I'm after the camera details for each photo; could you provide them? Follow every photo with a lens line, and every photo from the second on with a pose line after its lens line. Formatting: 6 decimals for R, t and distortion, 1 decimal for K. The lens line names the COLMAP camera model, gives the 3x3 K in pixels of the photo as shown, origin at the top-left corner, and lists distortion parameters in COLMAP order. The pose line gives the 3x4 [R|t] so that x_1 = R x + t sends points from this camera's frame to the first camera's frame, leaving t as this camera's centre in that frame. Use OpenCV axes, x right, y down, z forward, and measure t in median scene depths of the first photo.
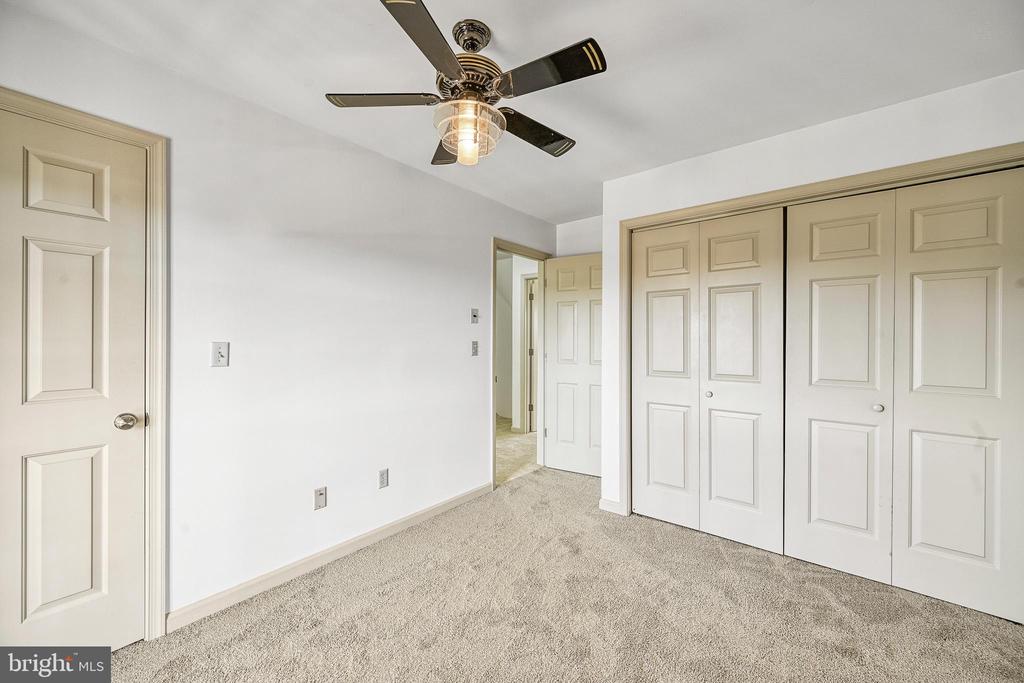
lens RADIAL K [[396.9, 0, 512.0], [0, 396.9, 341.5], [0, 0, 1]] dist [-0.000458, -0.000058]
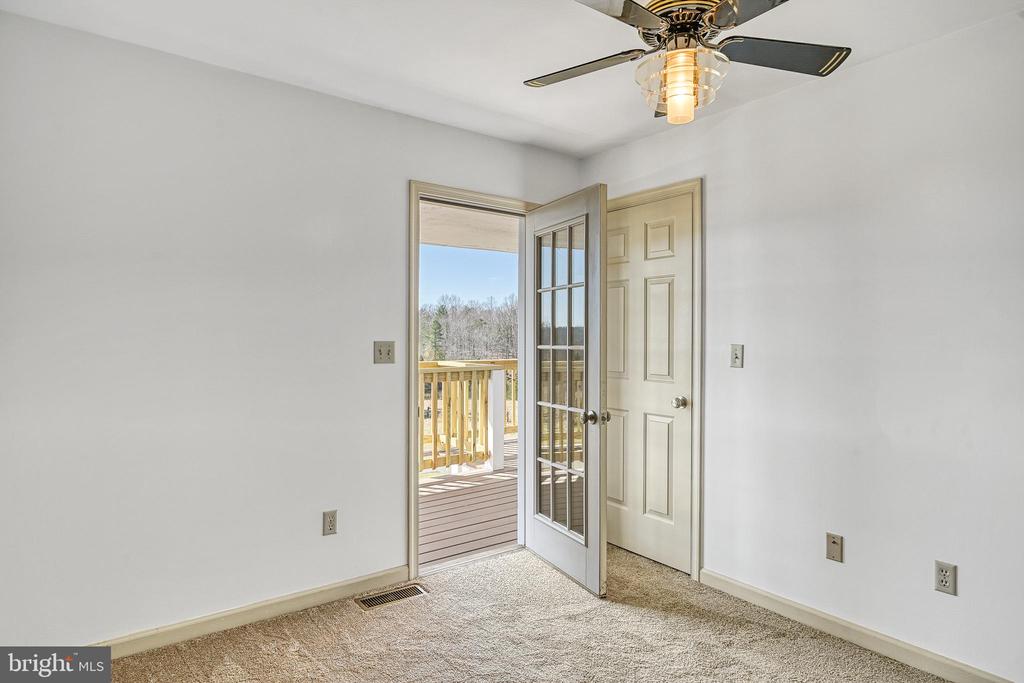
lens RADIAL K [[596.1, 0, 512.0], [0, 596.1, 341.5], [0, 0, 1]] dist [0.001841, 0.000507]
pose [[-0.223501, 0.010082, -0.974652, 1.037721], [-0.009608, 0.999875, 0.012546, -0.022326], [0.974656, 0.012169, -0.223376, 0.837147]]
